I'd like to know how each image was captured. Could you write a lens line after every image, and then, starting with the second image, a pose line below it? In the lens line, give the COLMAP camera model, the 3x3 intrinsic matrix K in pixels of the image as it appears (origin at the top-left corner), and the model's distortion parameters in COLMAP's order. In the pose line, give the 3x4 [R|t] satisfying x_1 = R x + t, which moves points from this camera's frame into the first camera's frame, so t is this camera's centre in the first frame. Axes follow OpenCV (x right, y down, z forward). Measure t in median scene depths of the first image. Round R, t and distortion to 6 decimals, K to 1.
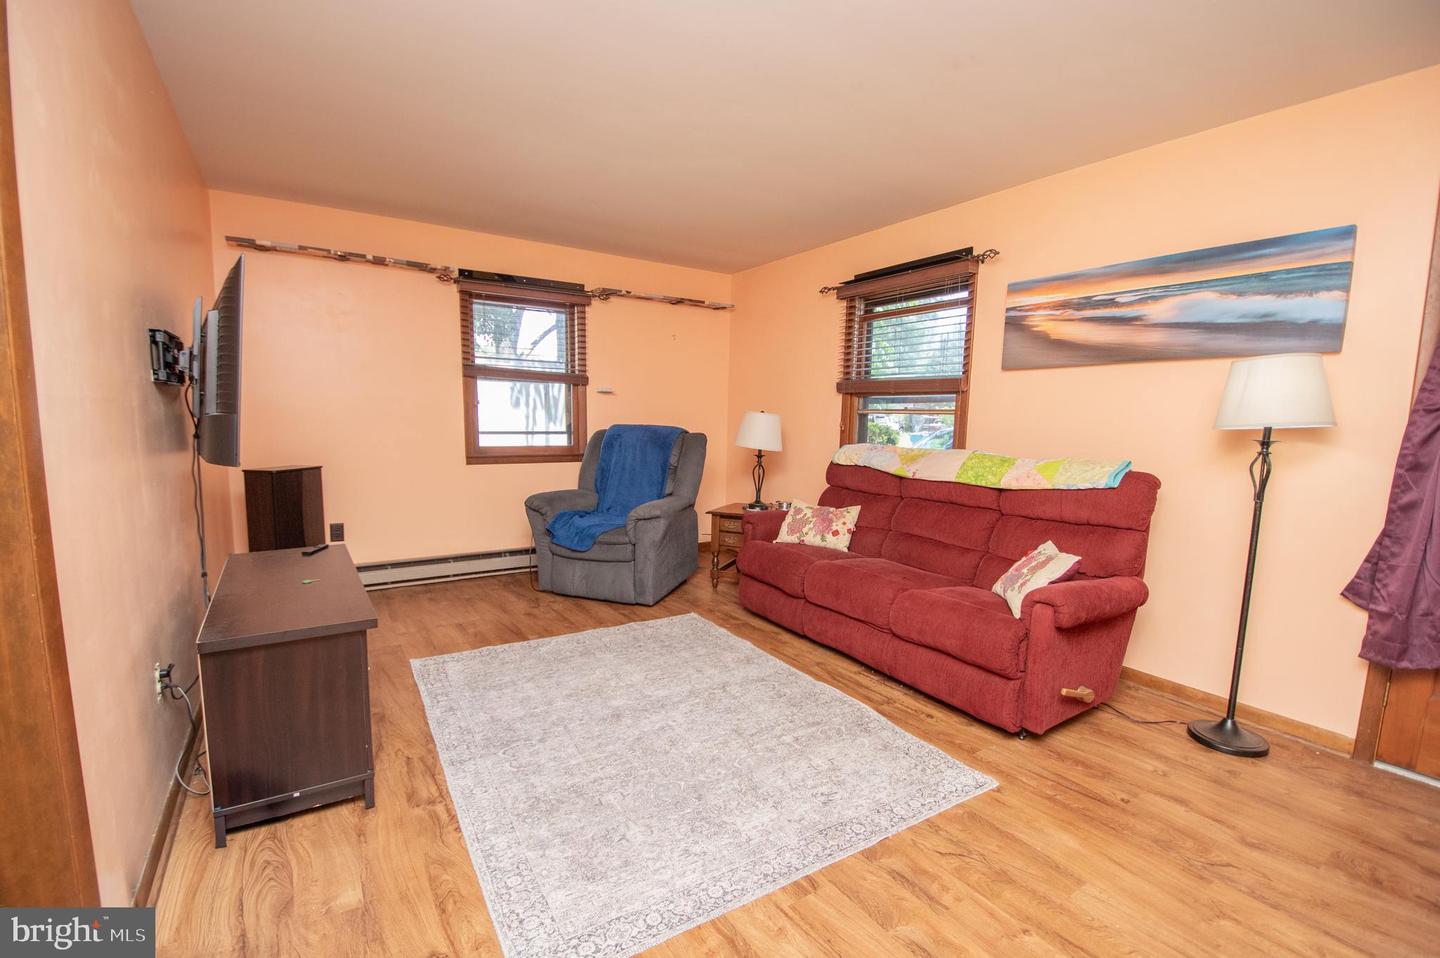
lens RADIAL K [[628.6, 0, 720.0], [0, 628.6, 479.0], [0, 0, 1]] dist [-0.000698, -0.000586]
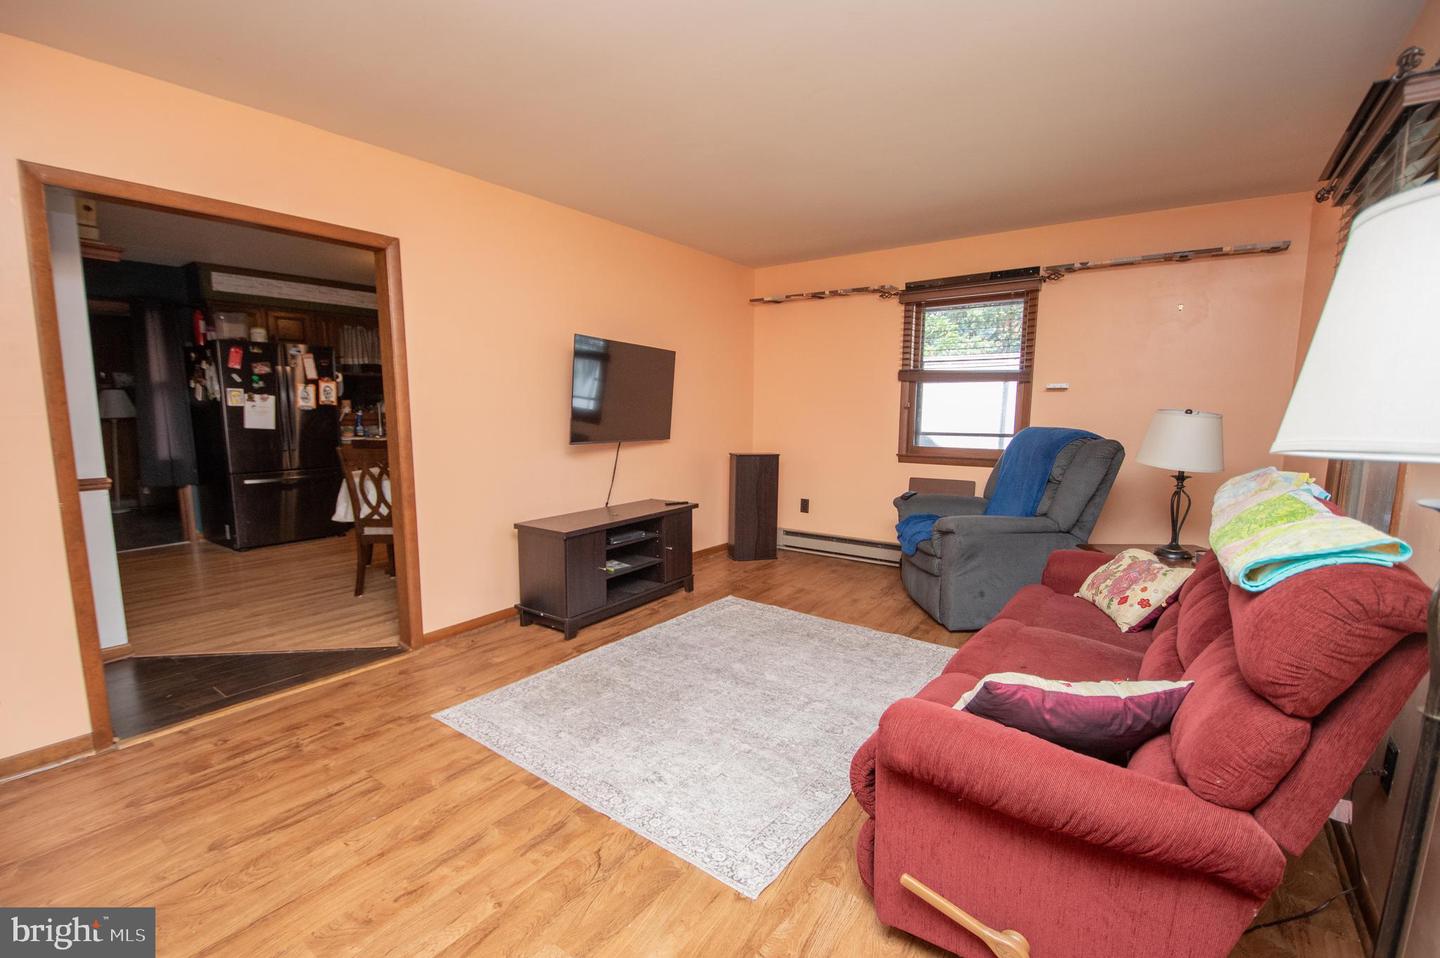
lens RADIAL K [[649.3, 0, 720.0], [0, 649.3, 479.0], [0, 0, 1]] dist [0.012789, 0.000019]
pose [[0.353338, 0.088005, -0.931347, 0.650984], [-0.094057, 0.993863, 0.058228, -0.036846], [0.930755, 0.067025, 0.359447, 0.372288]]
